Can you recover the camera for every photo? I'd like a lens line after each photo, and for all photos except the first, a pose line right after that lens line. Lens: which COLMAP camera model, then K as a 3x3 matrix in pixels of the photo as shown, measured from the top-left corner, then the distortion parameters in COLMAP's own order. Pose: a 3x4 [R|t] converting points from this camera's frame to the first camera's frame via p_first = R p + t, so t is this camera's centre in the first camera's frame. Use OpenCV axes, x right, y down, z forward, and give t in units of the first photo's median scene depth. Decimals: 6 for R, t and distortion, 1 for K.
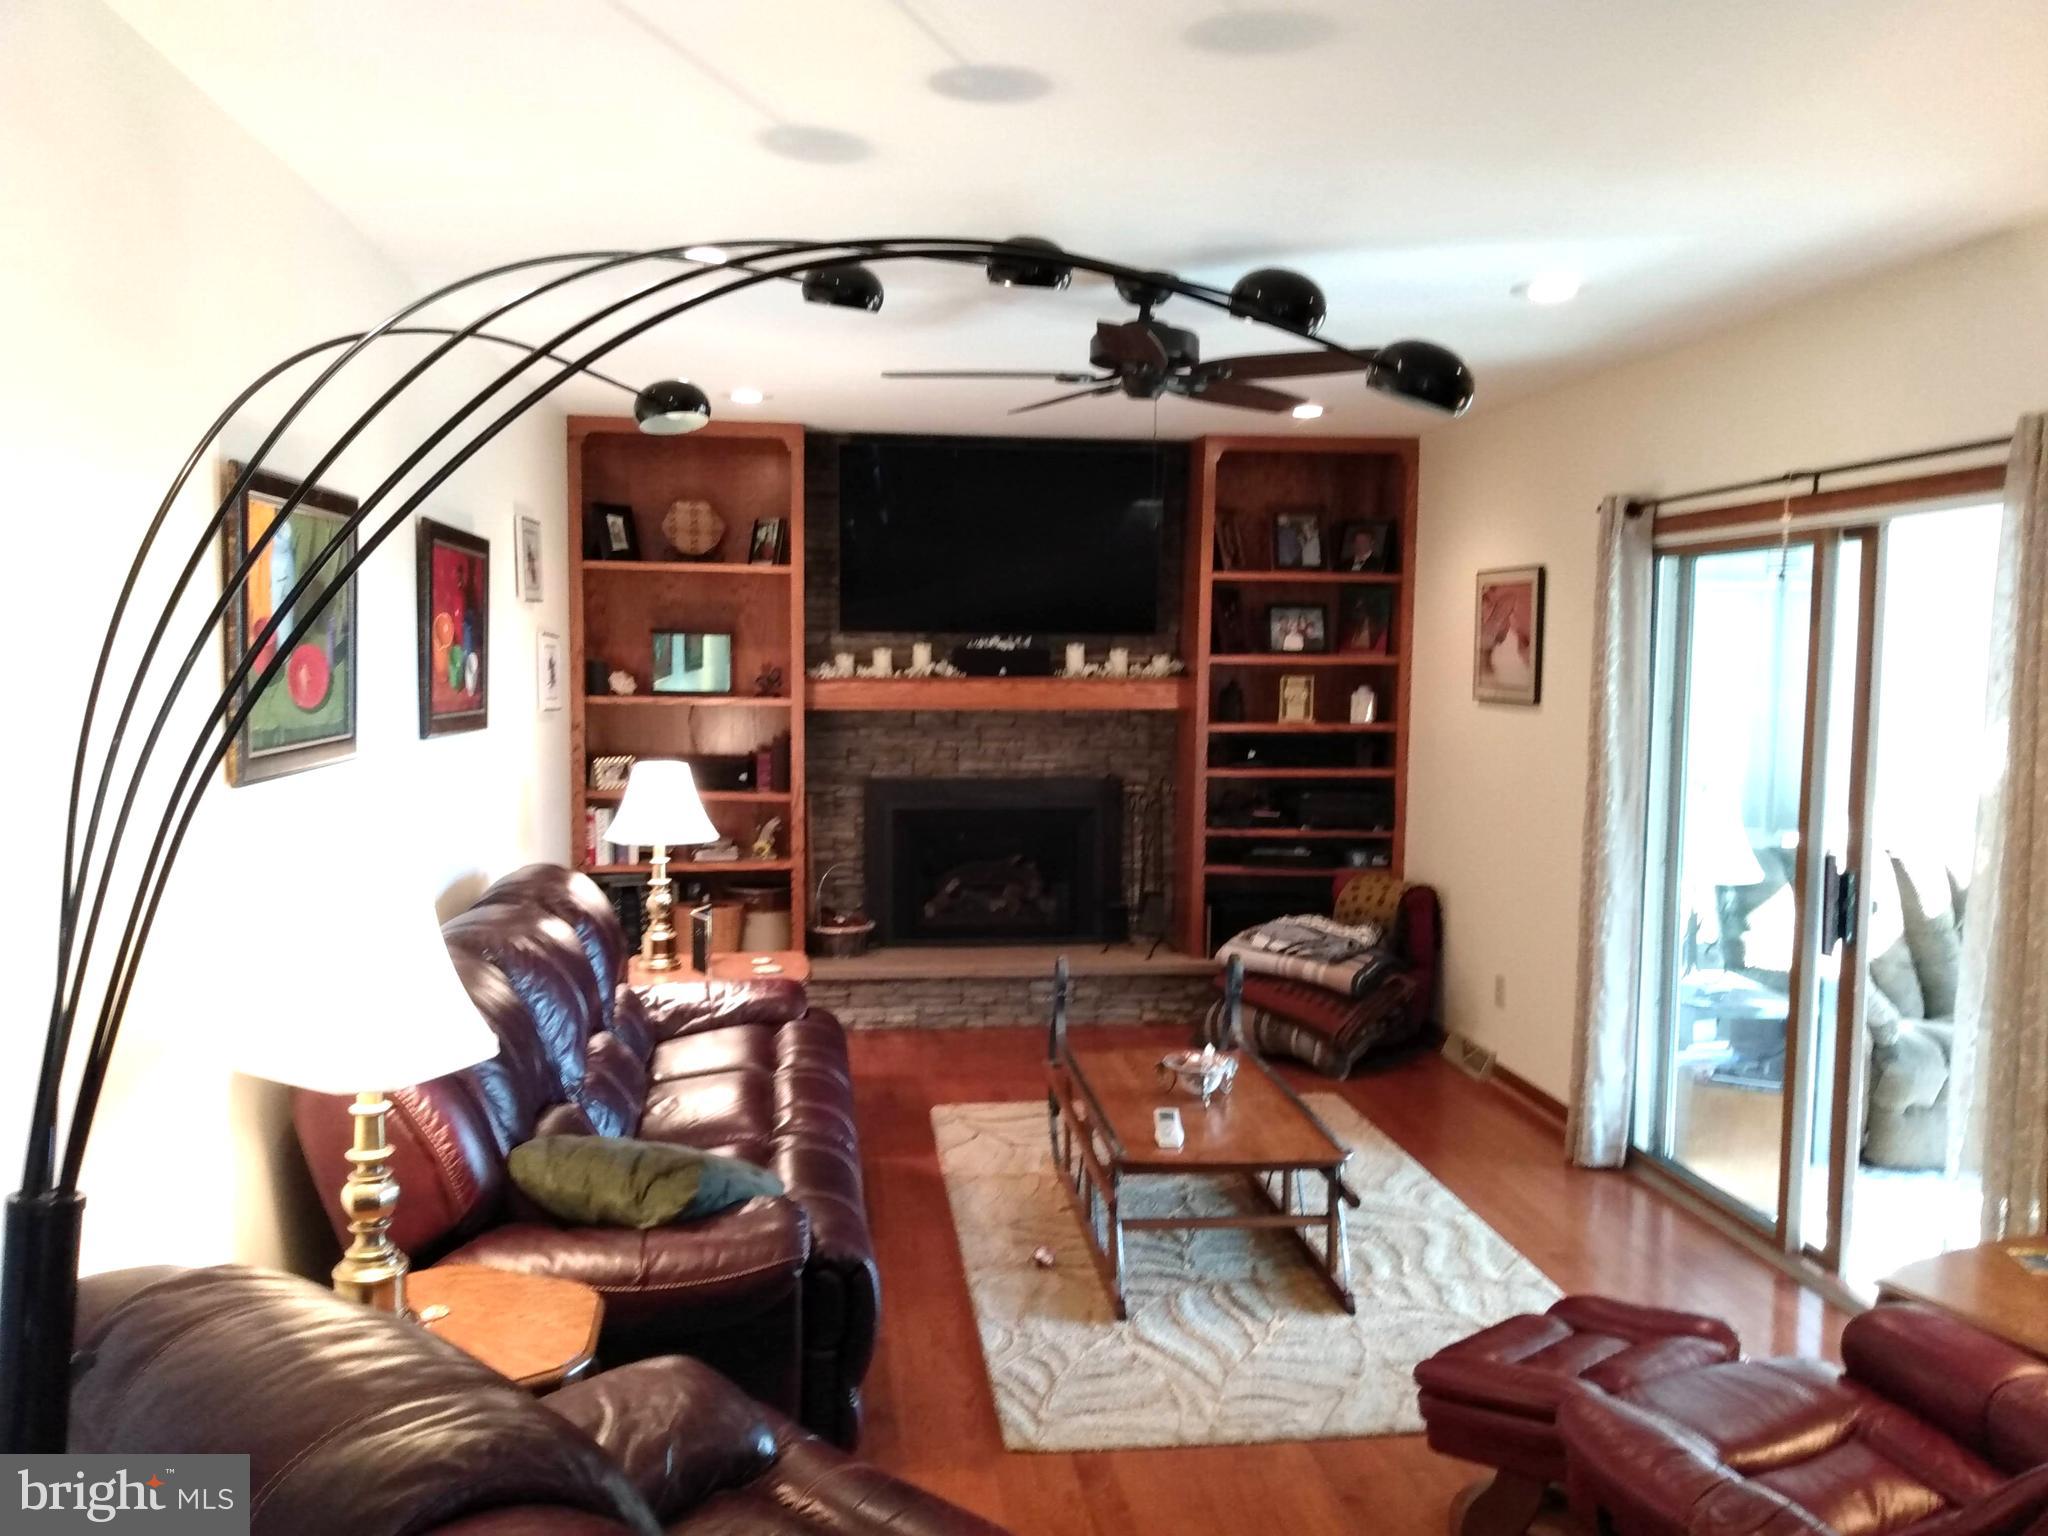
lens RADIAL K [[1641.1, 0, 1013.4], [0, 1641.1, 818.3], [0, 0, 1]] dist [0.022651, -0.003548]
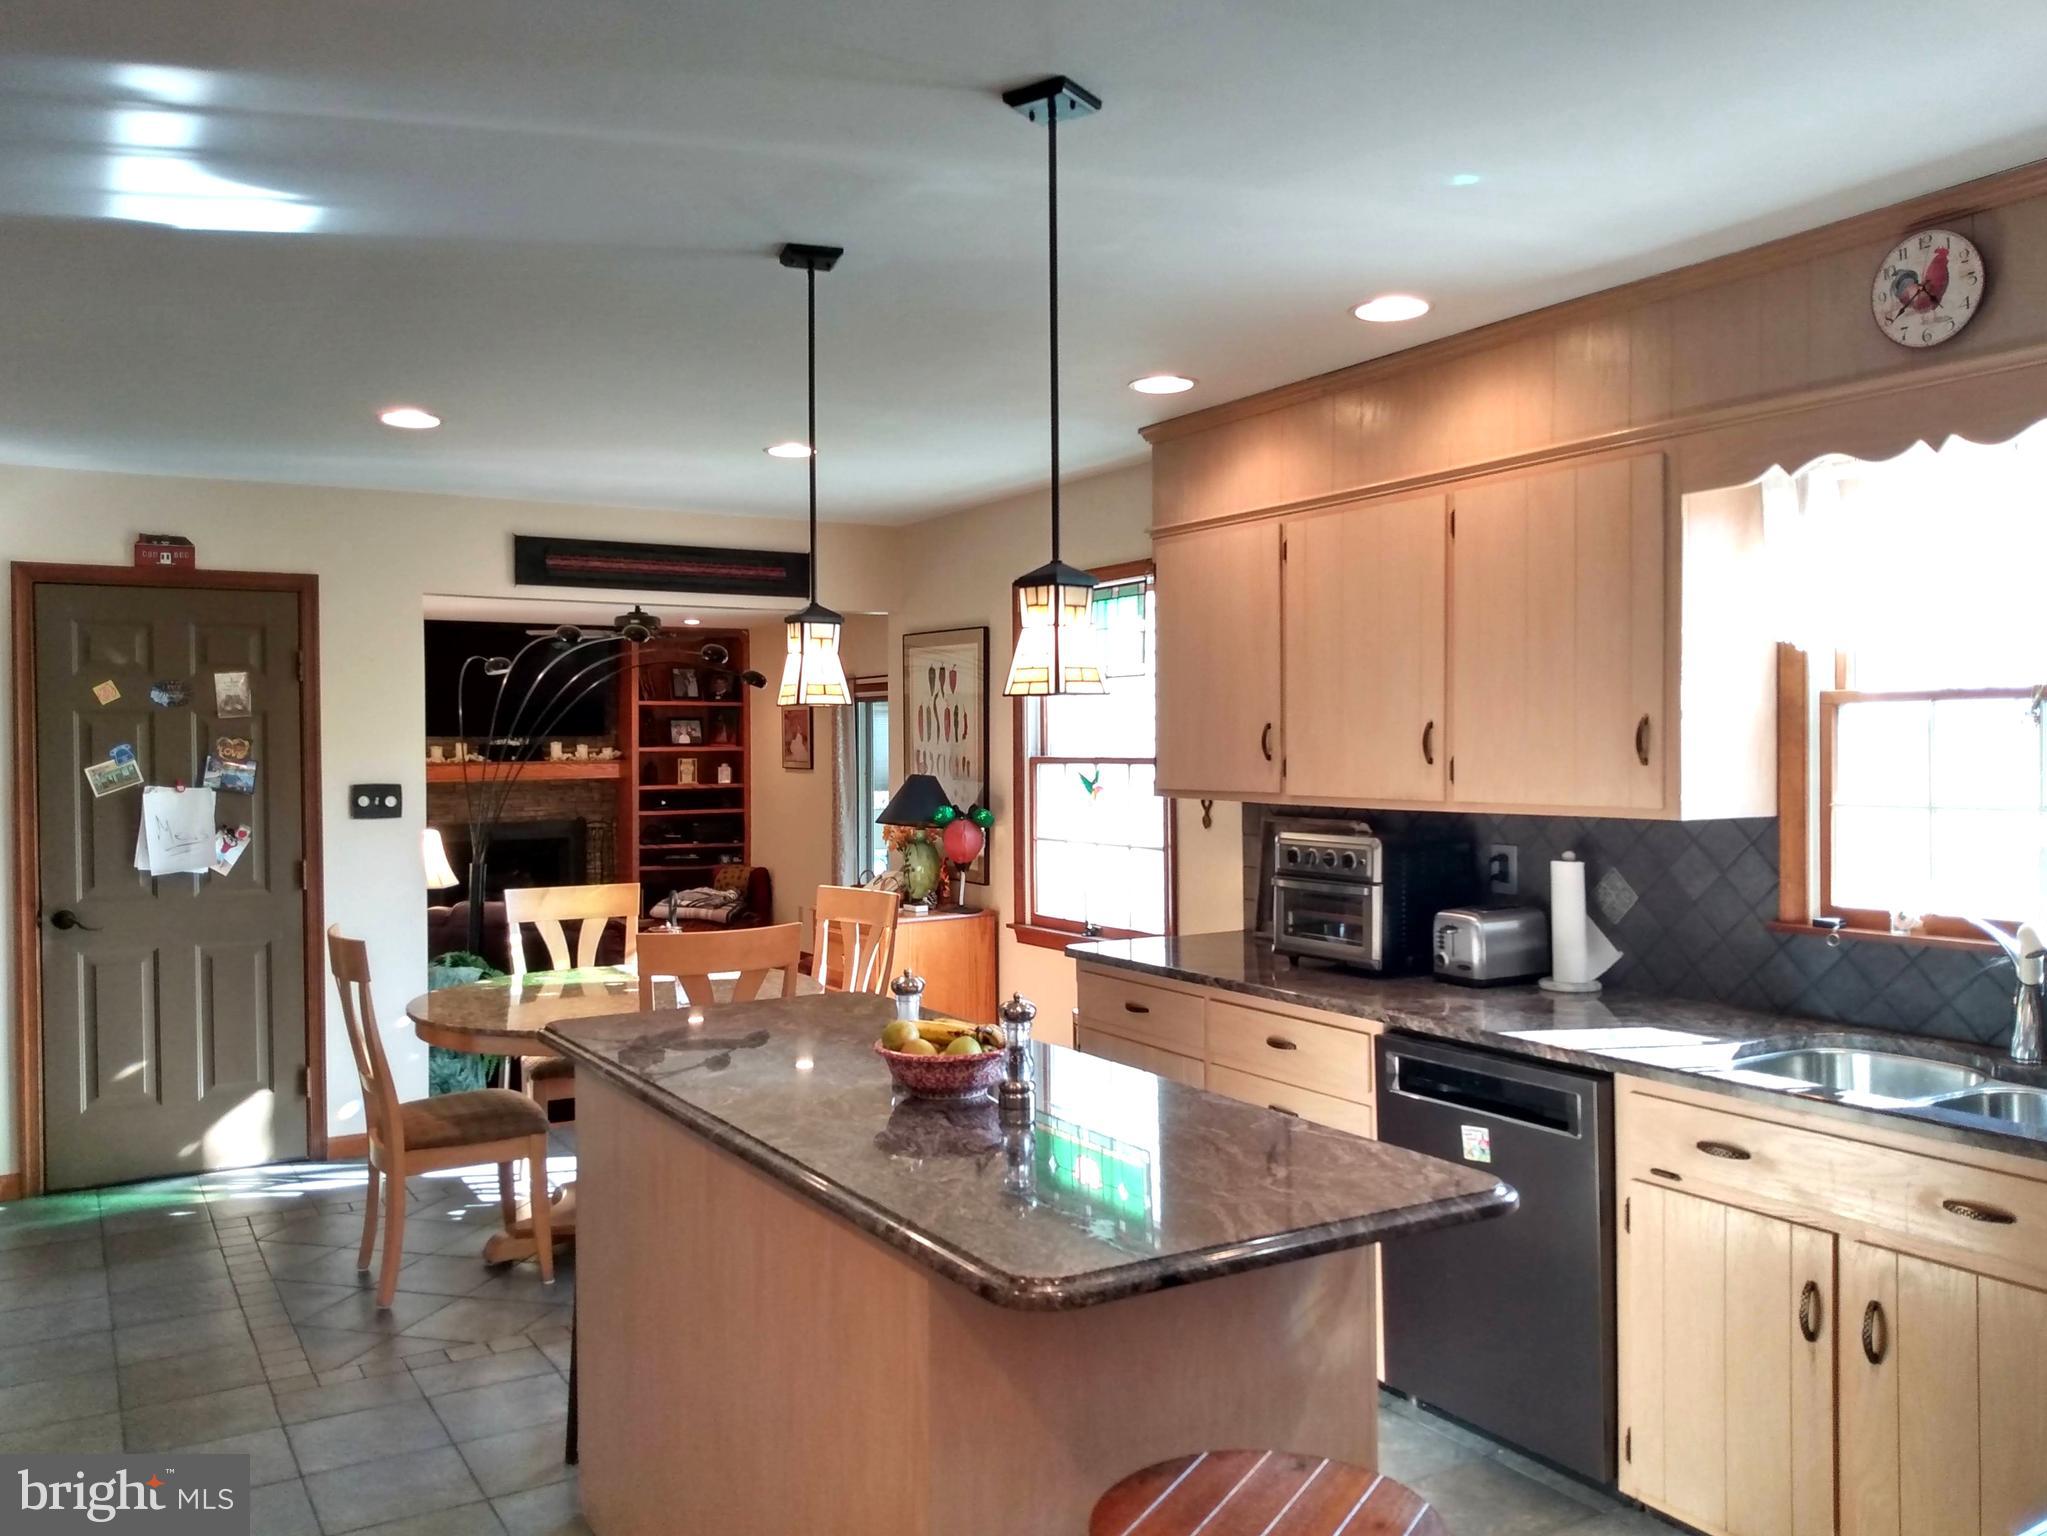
lens RADIAL K [[1640.3, 0, 1026.8], [0, 1640.3, 766.8], [0, 0, 1]] dist [0.022651, -0.003548]
pose [[0.917997, -0.017729, 0.396192, -0.195756], [0.051378, 0.995898, -0.074479, 0.074610], [-0.393246, 0.088727, 0.915142, -0.777488]]
